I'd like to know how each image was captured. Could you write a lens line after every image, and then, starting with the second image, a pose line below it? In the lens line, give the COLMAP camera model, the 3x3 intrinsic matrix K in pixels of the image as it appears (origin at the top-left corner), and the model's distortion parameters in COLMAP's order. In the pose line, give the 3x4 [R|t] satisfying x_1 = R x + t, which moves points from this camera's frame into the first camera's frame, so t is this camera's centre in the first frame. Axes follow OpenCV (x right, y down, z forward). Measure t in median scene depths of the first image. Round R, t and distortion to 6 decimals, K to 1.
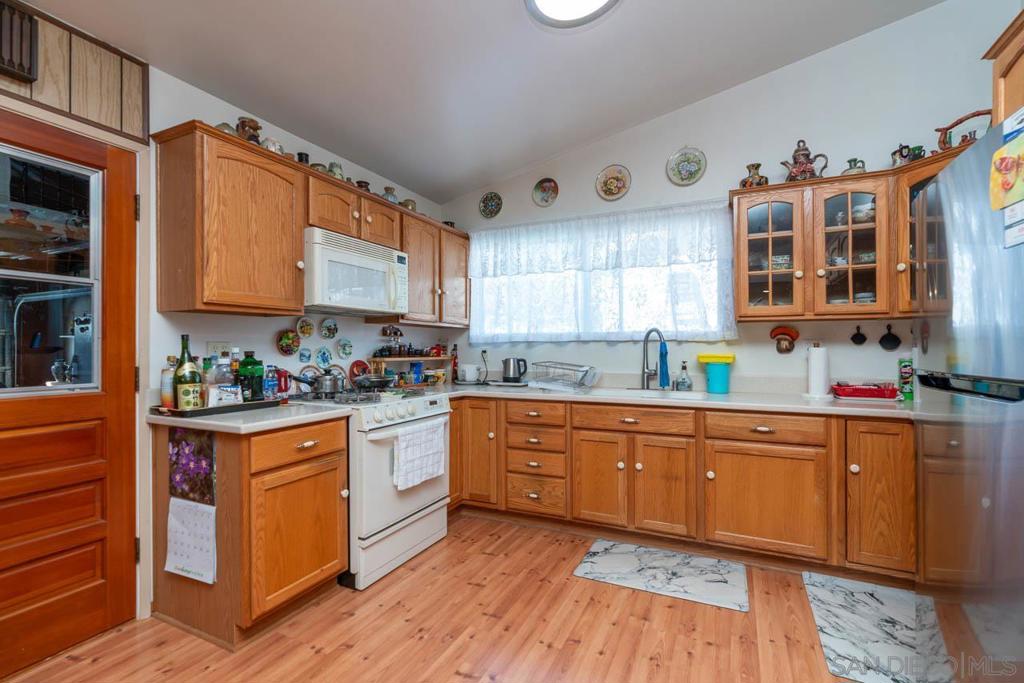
lens RADIAL K [[459.7, 0, 509.6], [0, 459.7, 344.1], [0, 0, 1]] dist [-0.012705, 0.005419]
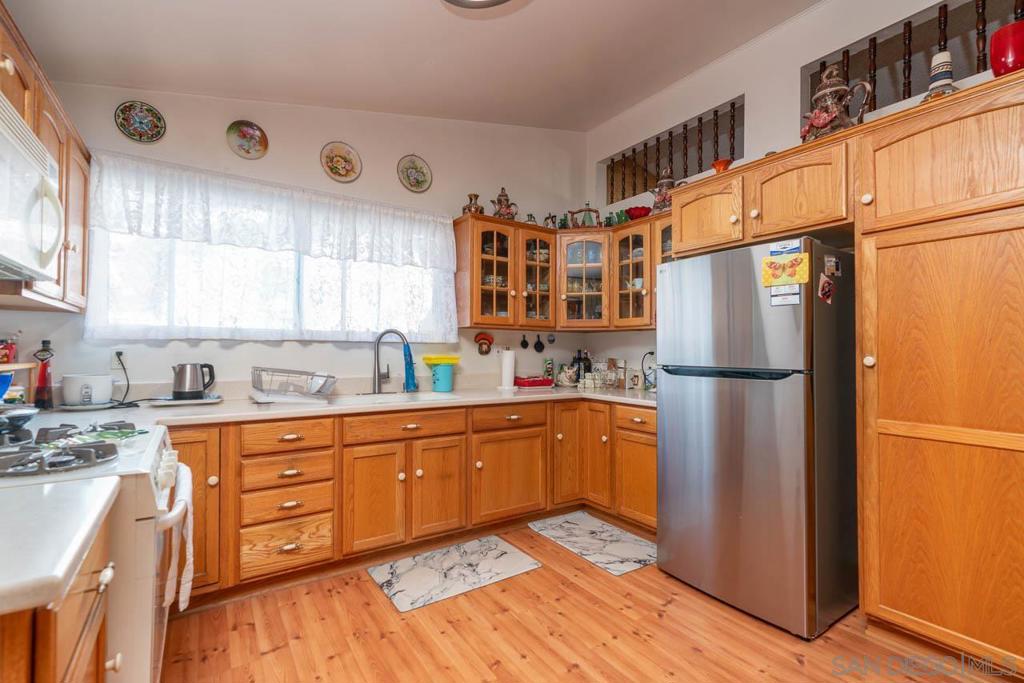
lens RADIAL K [[459.7, 0, 510.5], [0, 459.7, 339.5], [0, 0, 1]] dist [-0.012705, 0.005419]
pose [[0.503356, 0.024645, 0.863728, -0.454118], [-0.015578, 0.999690, -0.019446, 0.001563], [-0.863939, -0.003667, 0.503583, 0.342212]]
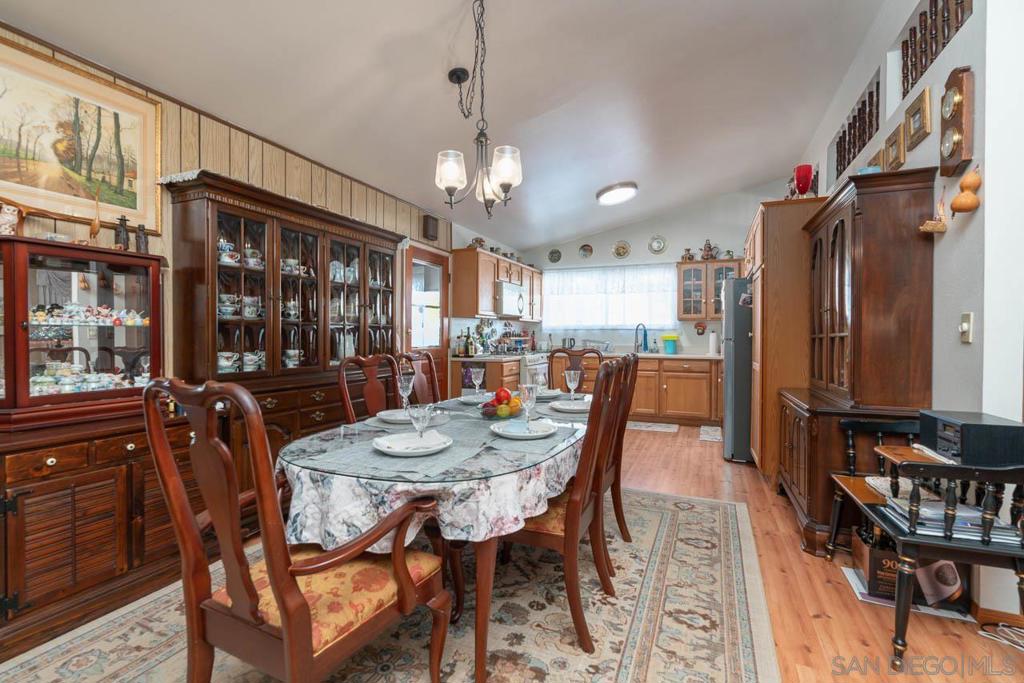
lens RADIAL K [[459.7, 0, 512.0], [0, 459.7, 339.1], [0, 0, 1]] dist [-0.012705, 0.005419]
pose [[0.999011, 0.003438, 0.044324, -0.417532], [-0.004287, 0.999809, 0.019074, -0.001516], [-0.044250, -0.019245, 0.998835, -1.213700]]
